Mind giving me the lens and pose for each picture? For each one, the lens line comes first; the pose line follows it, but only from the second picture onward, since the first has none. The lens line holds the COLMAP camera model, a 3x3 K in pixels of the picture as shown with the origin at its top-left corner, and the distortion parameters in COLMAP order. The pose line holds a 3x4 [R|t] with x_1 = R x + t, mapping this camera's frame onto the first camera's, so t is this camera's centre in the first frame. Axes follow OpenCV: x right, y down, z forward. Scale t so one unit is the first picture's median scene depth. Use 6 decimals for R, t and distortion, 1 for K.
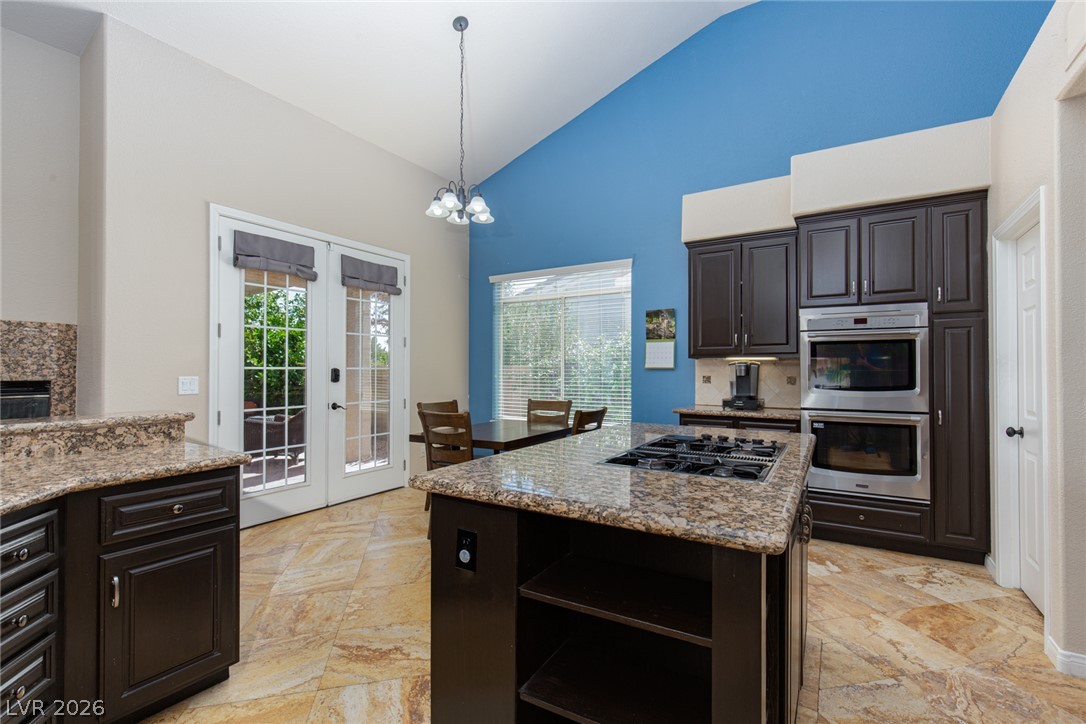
lens RADIAL K [[488.0, 0, 544.1], [0, 488.0, 364.3], [0, 0, 1]] dist [0.006541, -0.000752]
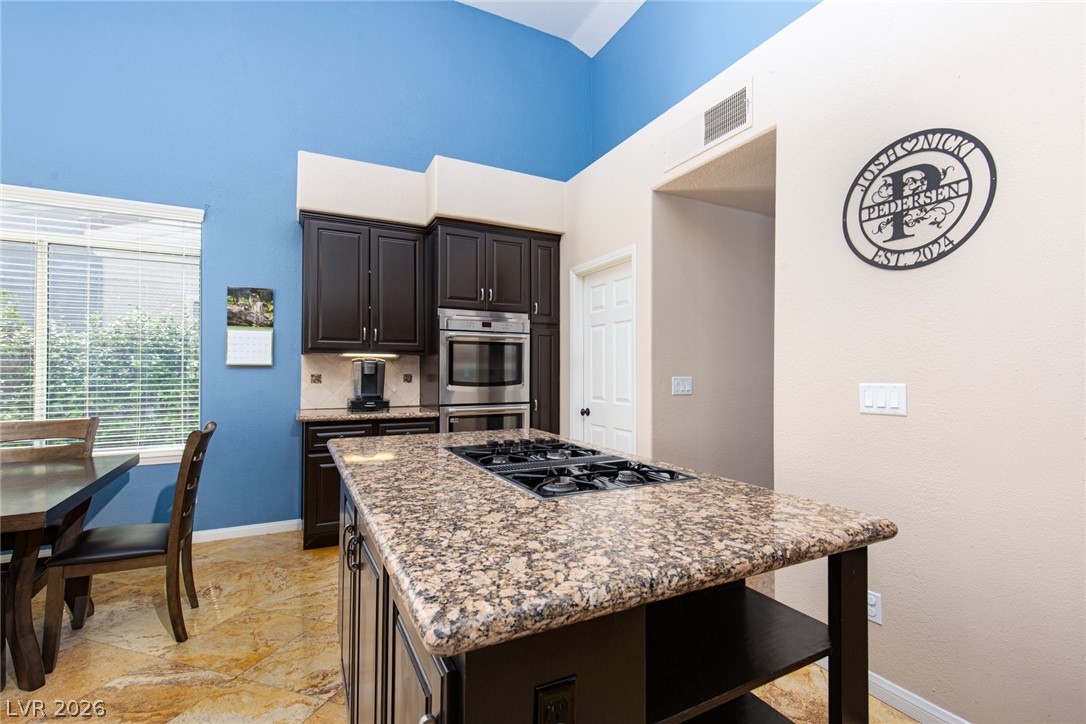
lens RADIAL K [[488.0, 0, 544.1], [0, 488.0, 364.3], [0, 0, 1]] dist [0.006541, -0.000752]
pose [[0.525363, 0.007423, 0.850846, -0.214950], [-0.012960, 0.999916, -0.000721, 0.002235], [-0.850780, -0.010648, 0.525414, 0.264699]]
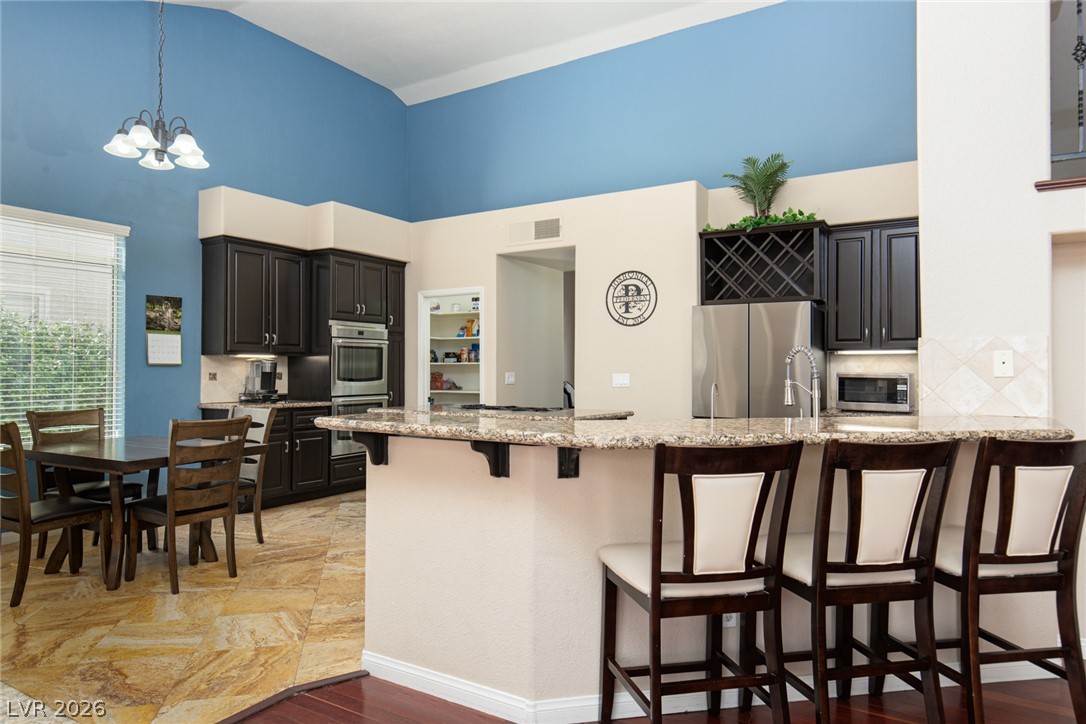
lens RADIAL K [[684.1, 0, 533.4], [0, 684.1, 360.0], [0, 0, 1]] dist [-0.005658, -0.001589]
pose [[0.002159, 0.010436, 0.999943, -1.221183], [-0.014322, 0.999843, -0.010404, 0.003965], [-0.999895, -0.014299, 0.002308, 0.436013]]
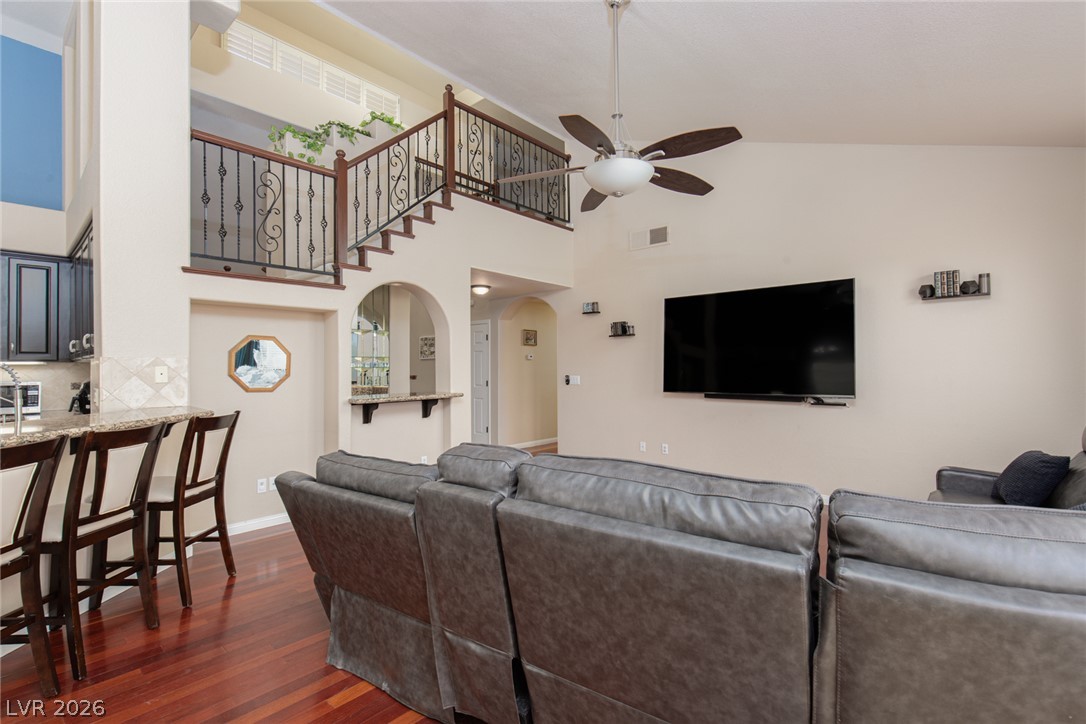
lens RADIAL K [[488.0, 0, 544.1], [0, 488.0, 364.3], [0, 0, 1]] dist [0.006541, -0.000752]
pose [[-0.982020, 0.010042, 0.188508, -1.293859], [0.006845, 0.999822, -0.017600, -0.005047], [-0.188651, -0.015993, -0.981914, 0.634574]]
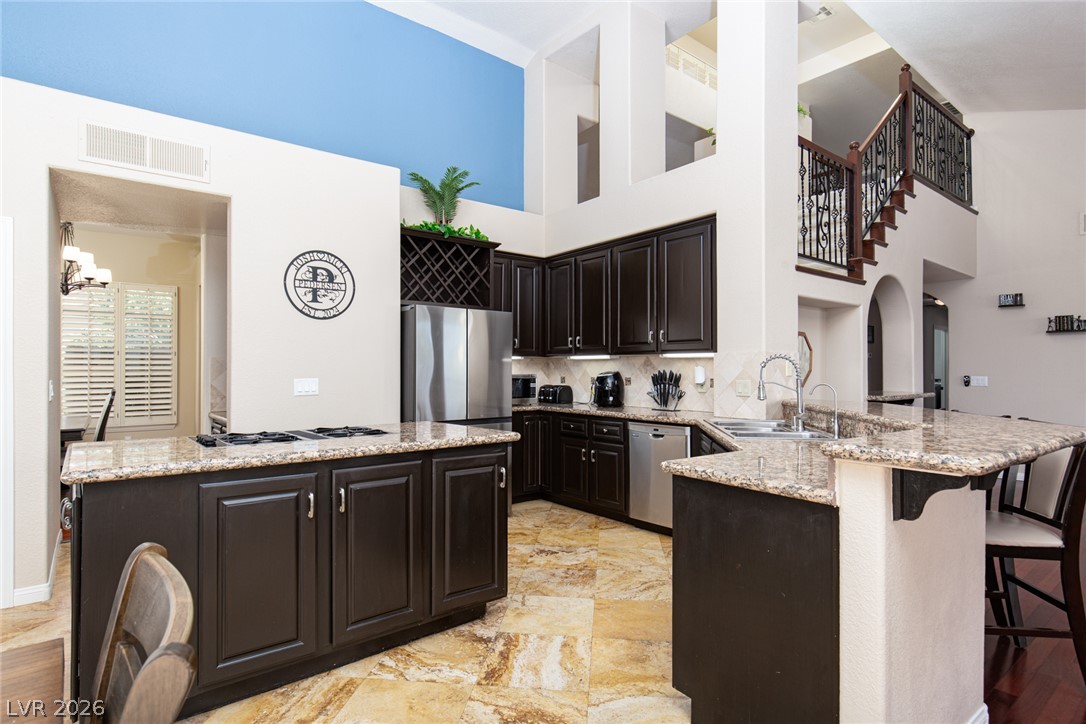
lens RADIAL K [[554.9, 0, 540.9], [0, 554.9, 365.3], [0, 0, 1]] dist [0.000839, 0.000089]
pose [[-0.936964, 0.004921, 0.349392, -0.381130], [-0.002988, 0.999751, -0.022094, 0.013580], [-0.349413, -0.021745, -0.936716, 1.042818]]
